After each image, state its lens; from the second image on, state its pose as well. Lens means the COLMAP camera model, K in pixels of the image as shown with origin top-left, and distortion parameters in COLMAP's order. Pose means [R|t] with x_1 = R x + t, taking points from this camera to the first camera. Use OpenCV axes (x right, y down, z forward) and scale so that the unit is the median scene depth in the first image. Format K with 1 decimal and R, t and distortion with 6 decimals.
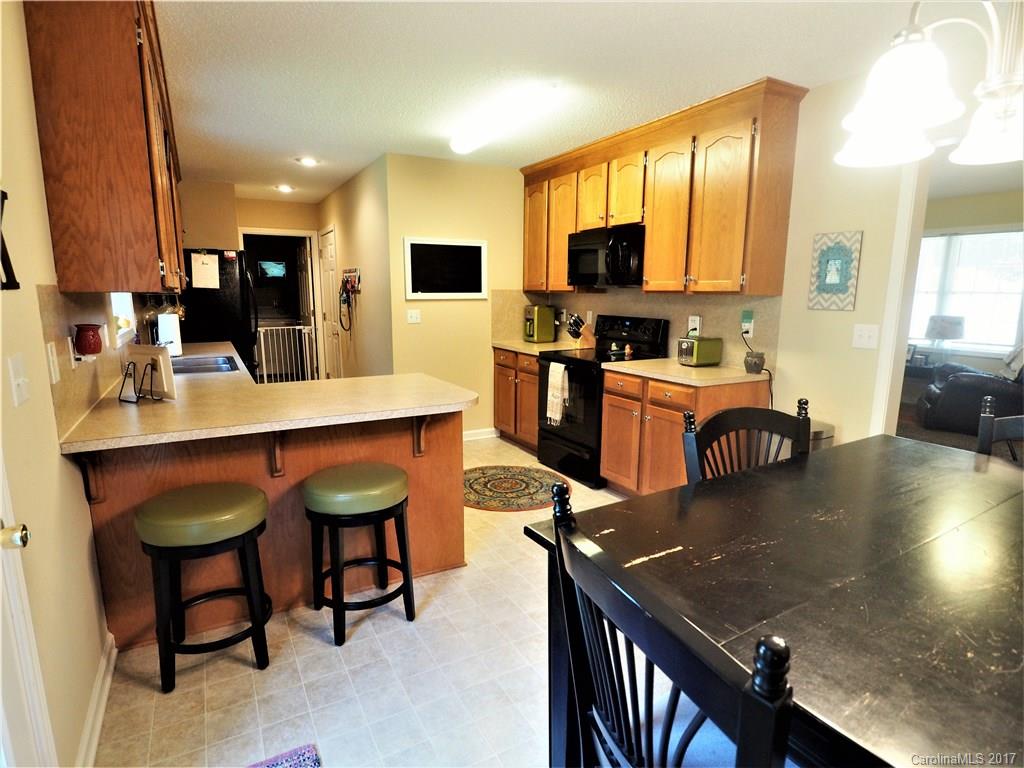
lens RADIAL K [[559.3, 0, 513.3], [0, 559.3, 387.7], [0, 0, 1]] dist [-0.003827, -0.003605]
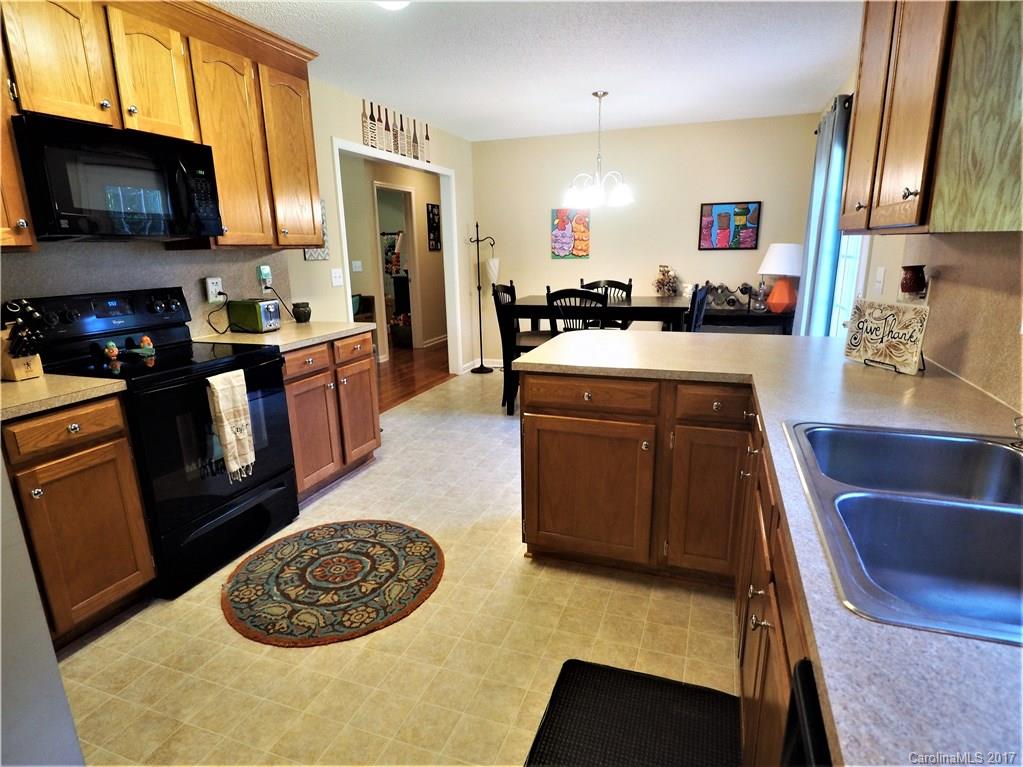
lens RADIAL K [[558.8, 0, 508.2], [0, 558.8, 393.3], [0, 0, 1]] dist [-0.003827, -0.003605]
pose [[-0.646255, -0.169857, 0.743978, -0.527419], [0.151867, 0.926788, 0.343512, -0.173558], [-0.747858, 0.334982, -0.573145, 1.107602]]
